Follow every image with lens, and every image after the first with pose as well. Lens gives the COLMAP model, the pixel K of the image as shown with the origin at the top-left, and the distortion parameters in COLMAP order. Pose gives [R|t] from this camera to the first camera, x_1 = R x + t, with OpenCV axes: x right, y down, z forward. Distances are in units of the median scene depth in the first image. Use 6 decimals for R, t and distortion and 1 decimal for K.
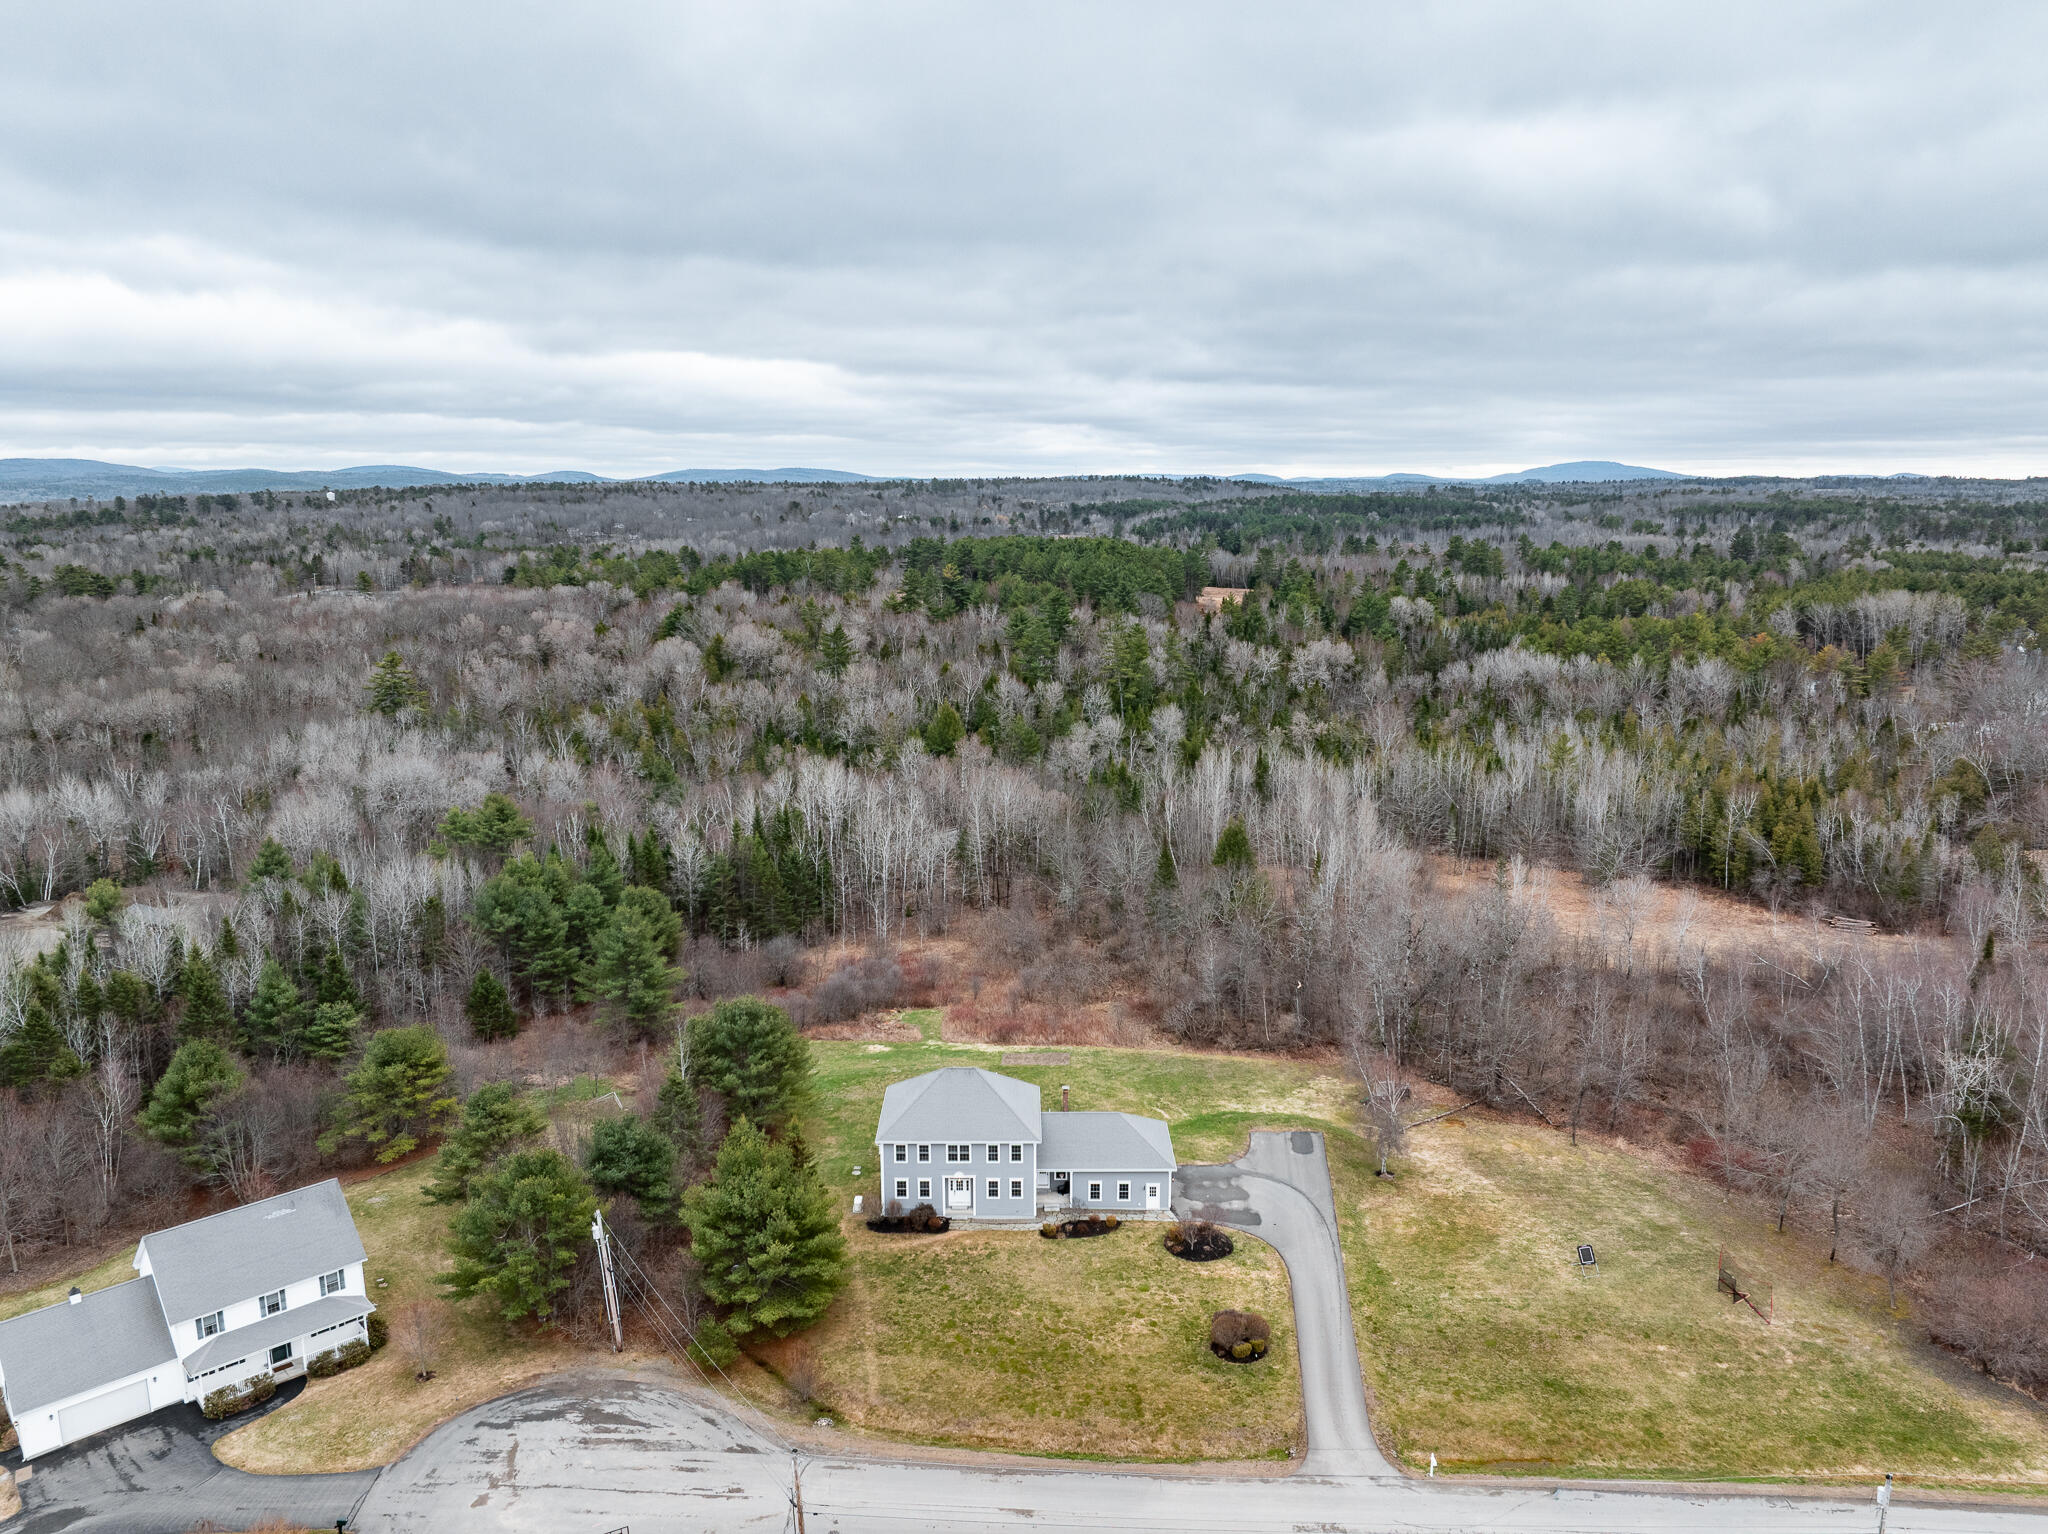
lens RADIAL K [[1444.1, 0, 1019.0], [0, 1444.1, 760.7], [0, 0, 1]] dist [-0.043161, 0.006976]
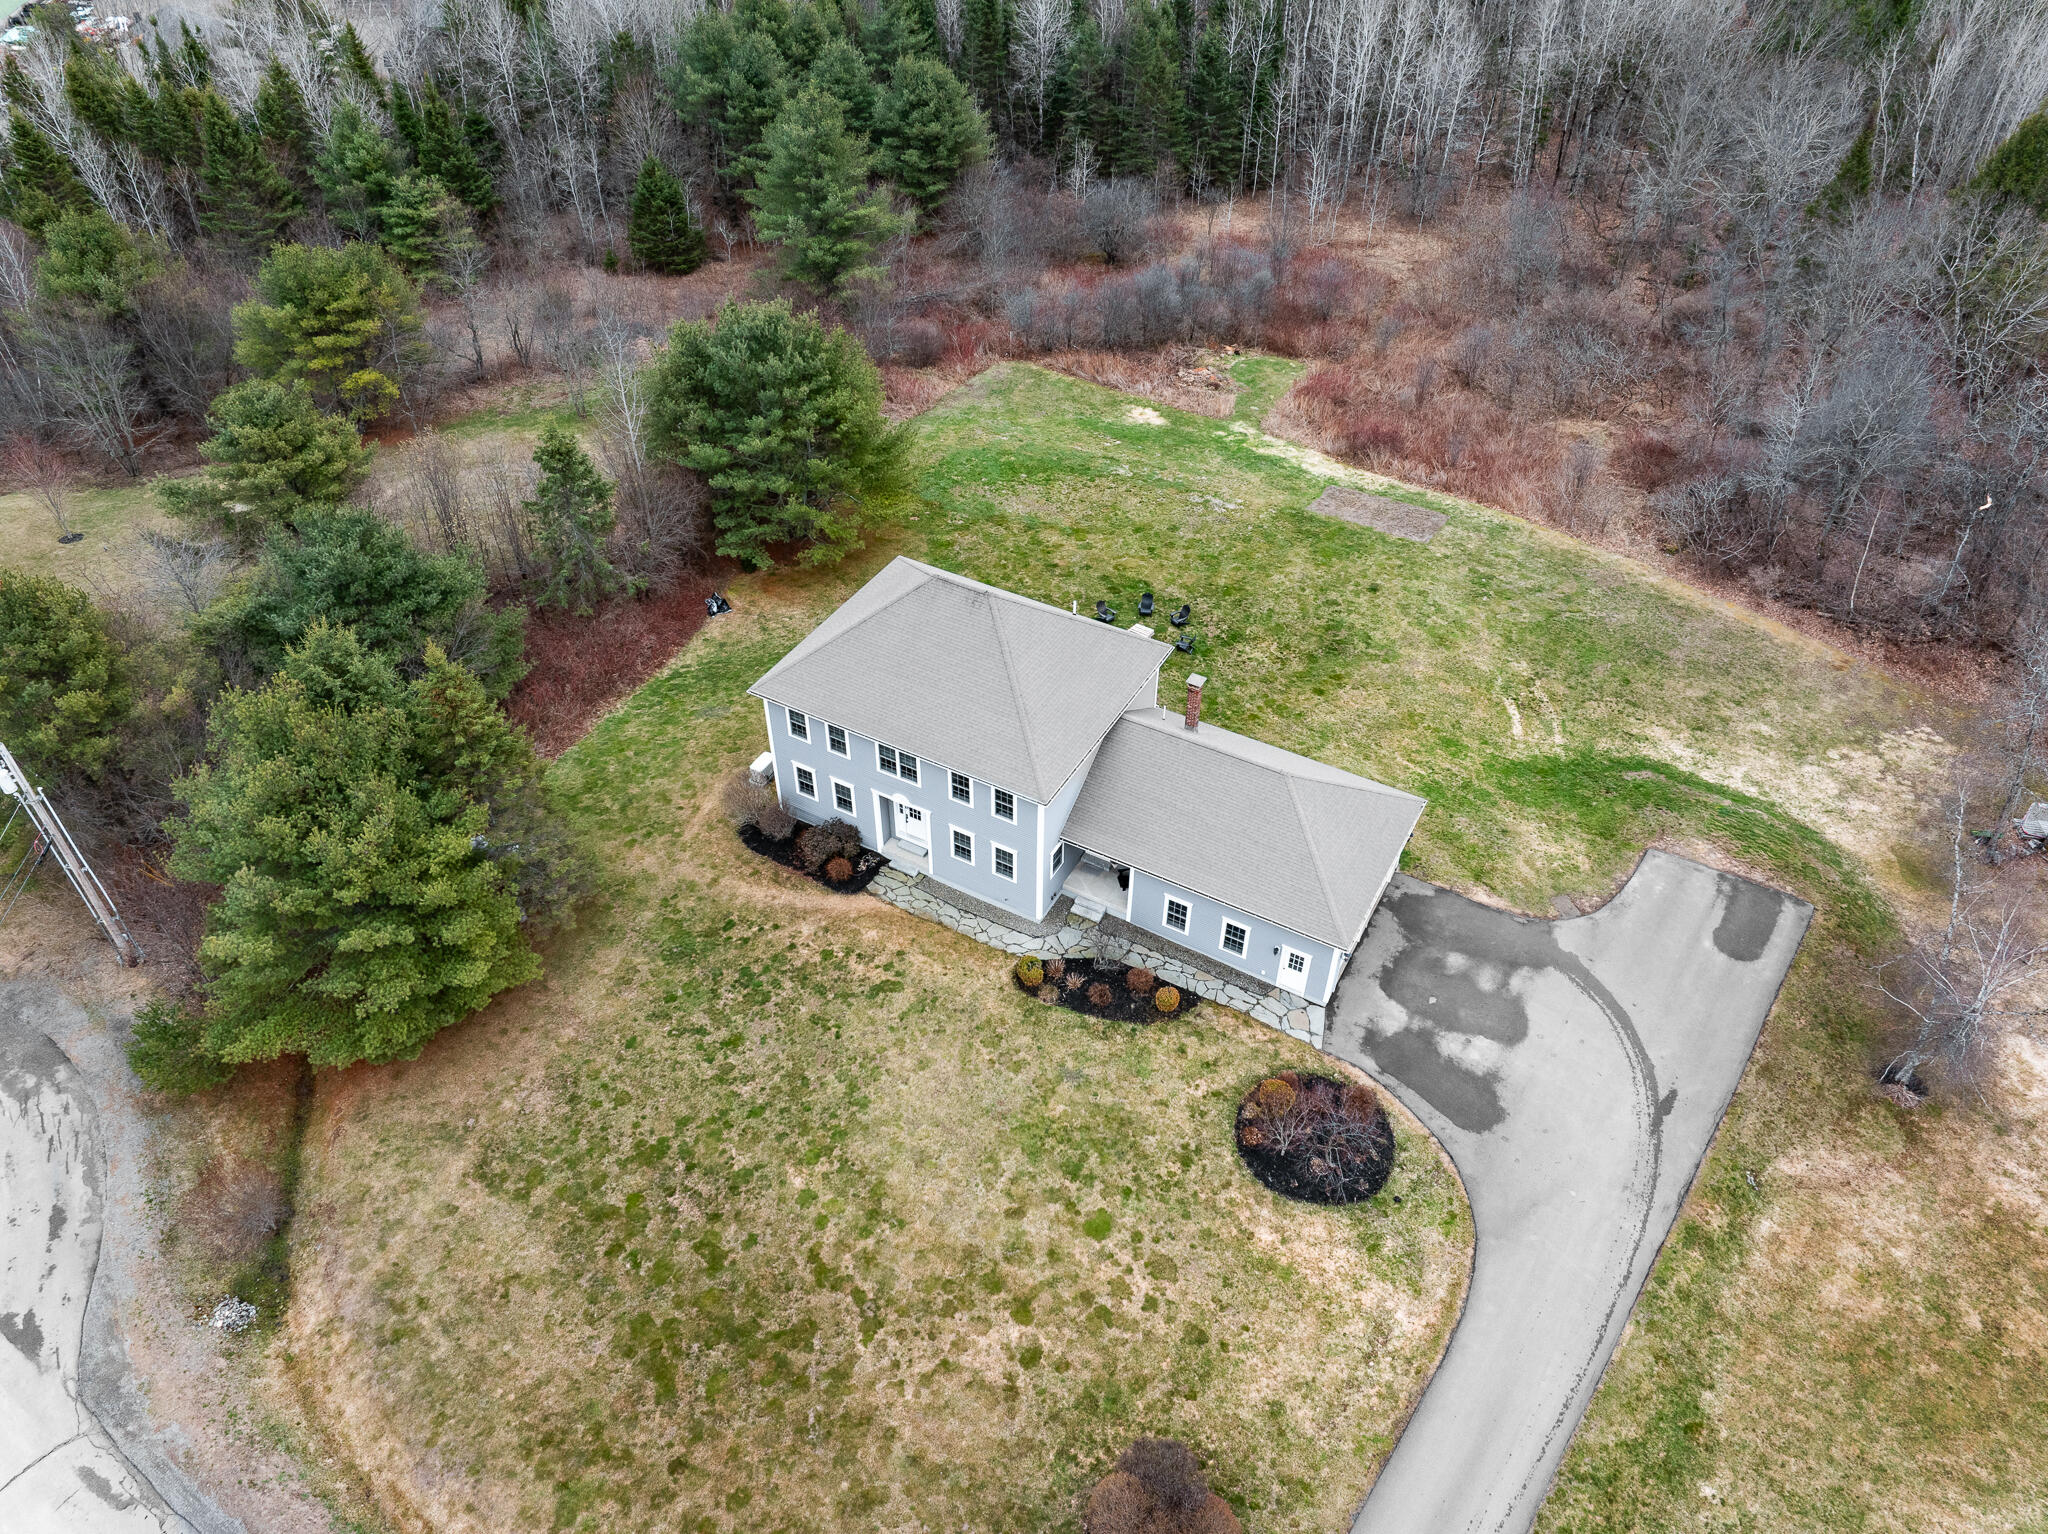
lens RADIAL K [[1446.3, 0, 1025.2], [0, 1446.3, 745.8], [0, 0, 1]] dist [-0.026309, -0.032593]
pose [[0.873208, 0.324325, -0.363761, 0.168905], [-0.098851, 0.848761, 0.519454, 0.018775], [0.477218, -0.417633, 0.773205, 0.672441]]
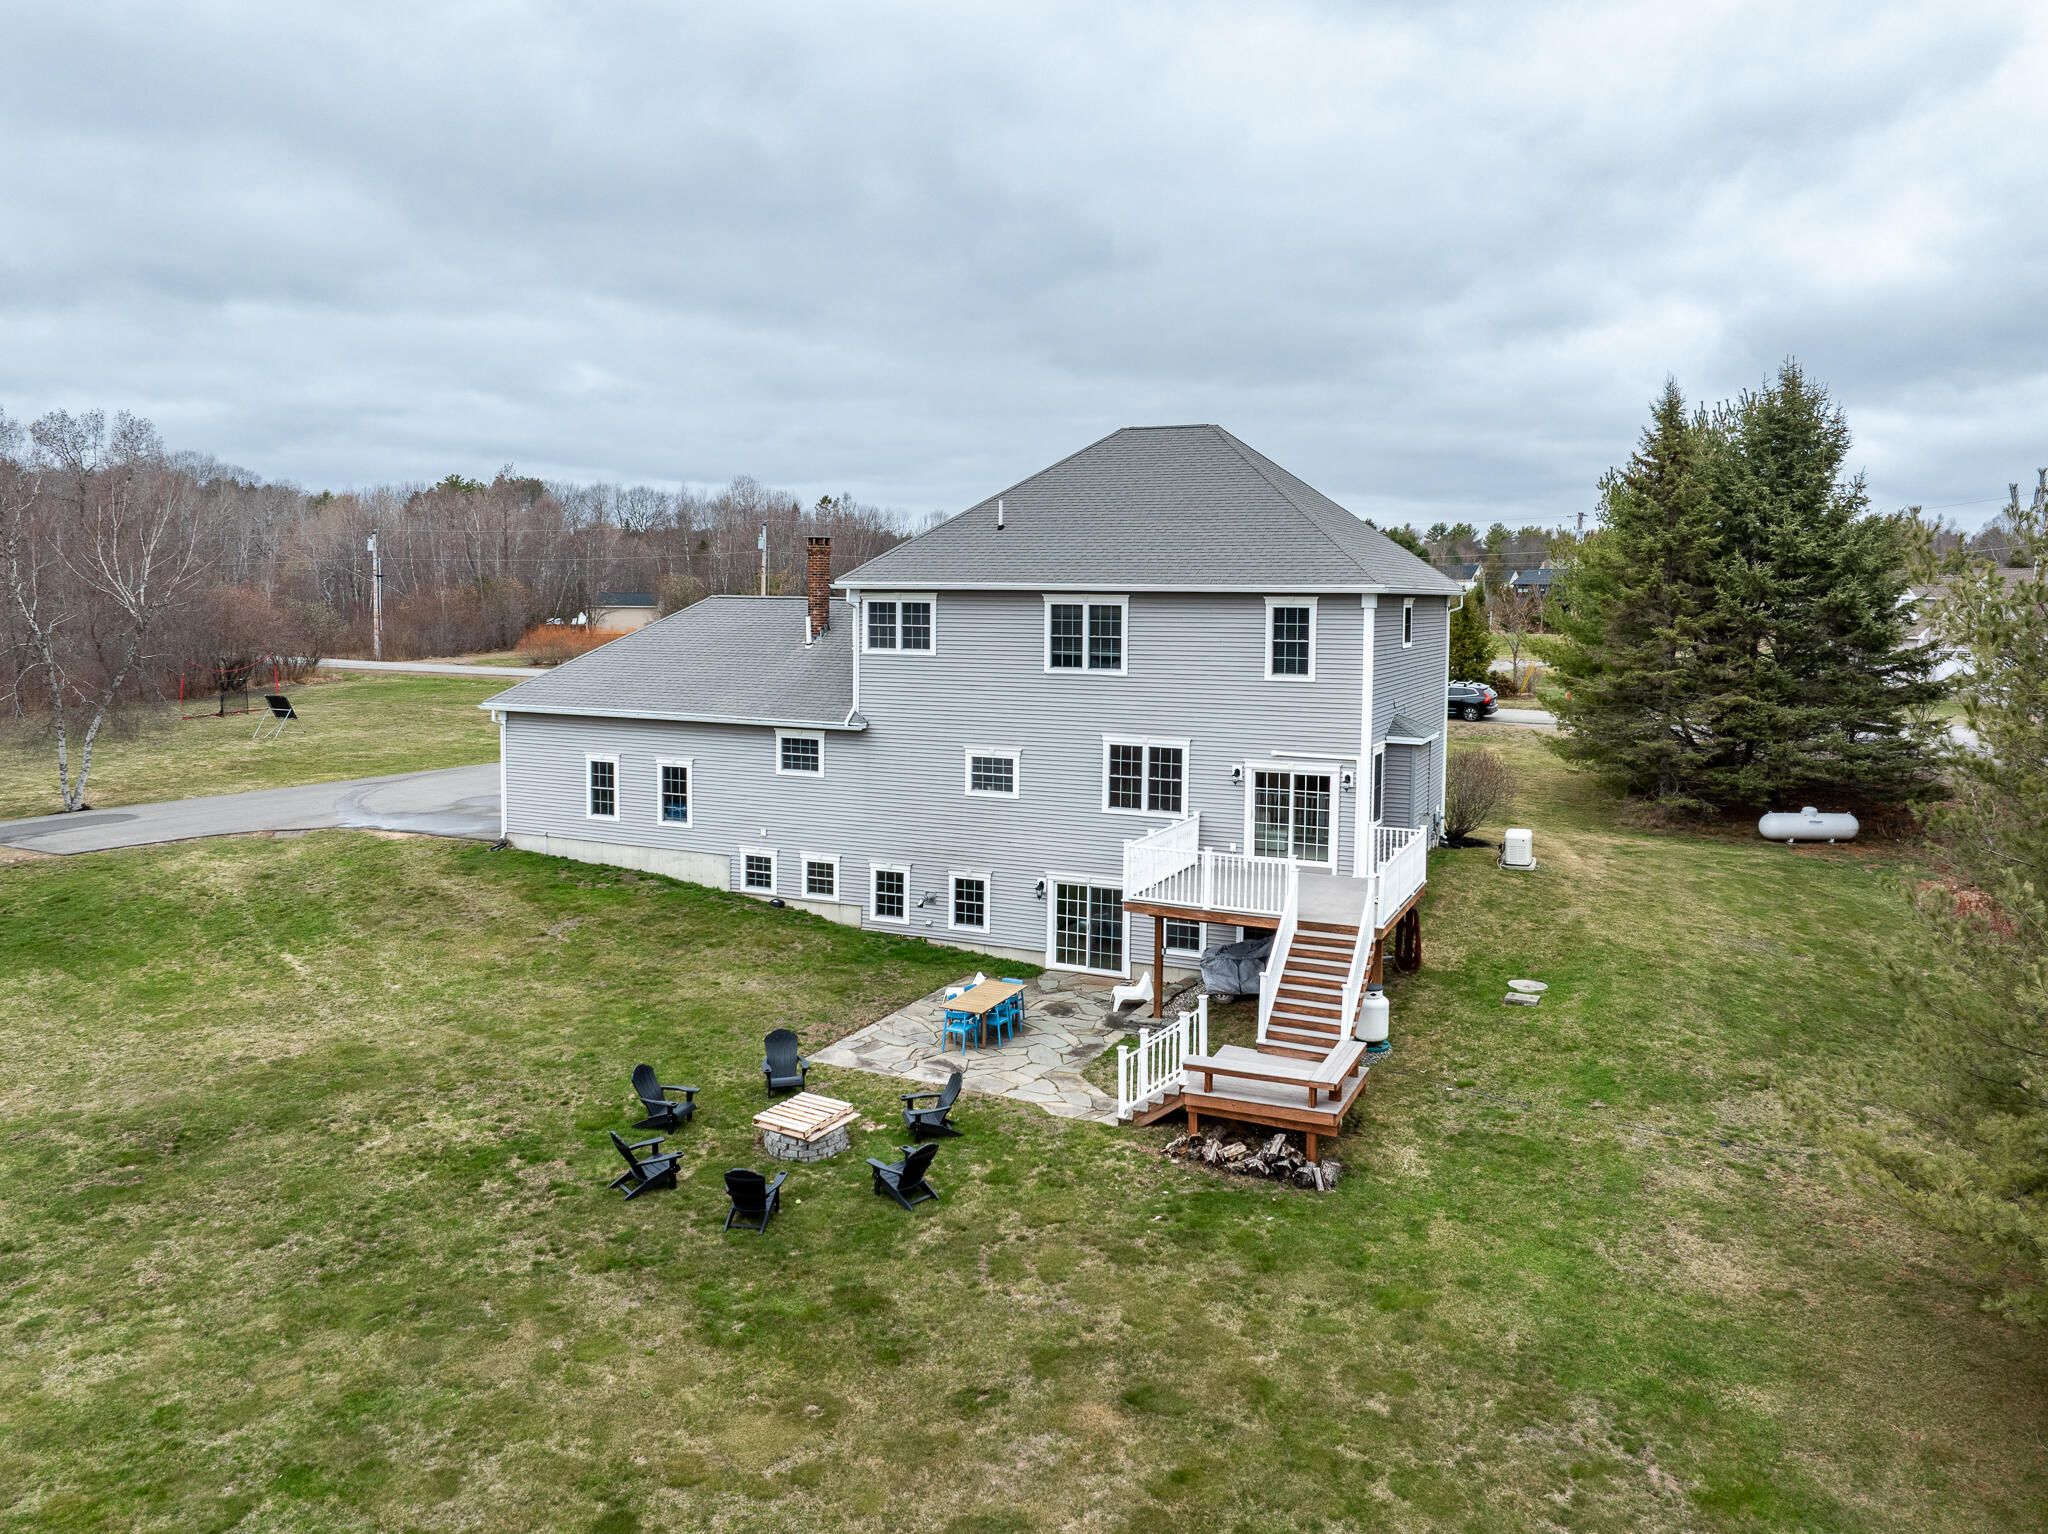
lens RADIAL K [[1510.5, 0, 1029.8], [0, 1510.5, 643.6], [0, 0, 1]] dist [-0.031021, -0.007490]
pose [[-0.911470, -0.023089, 0.410718, -0.154588], [0.069011, 0.975691, 0.208000, 0.201059], [-0.405537, 0.217930, -0.887720, 1.382317]]
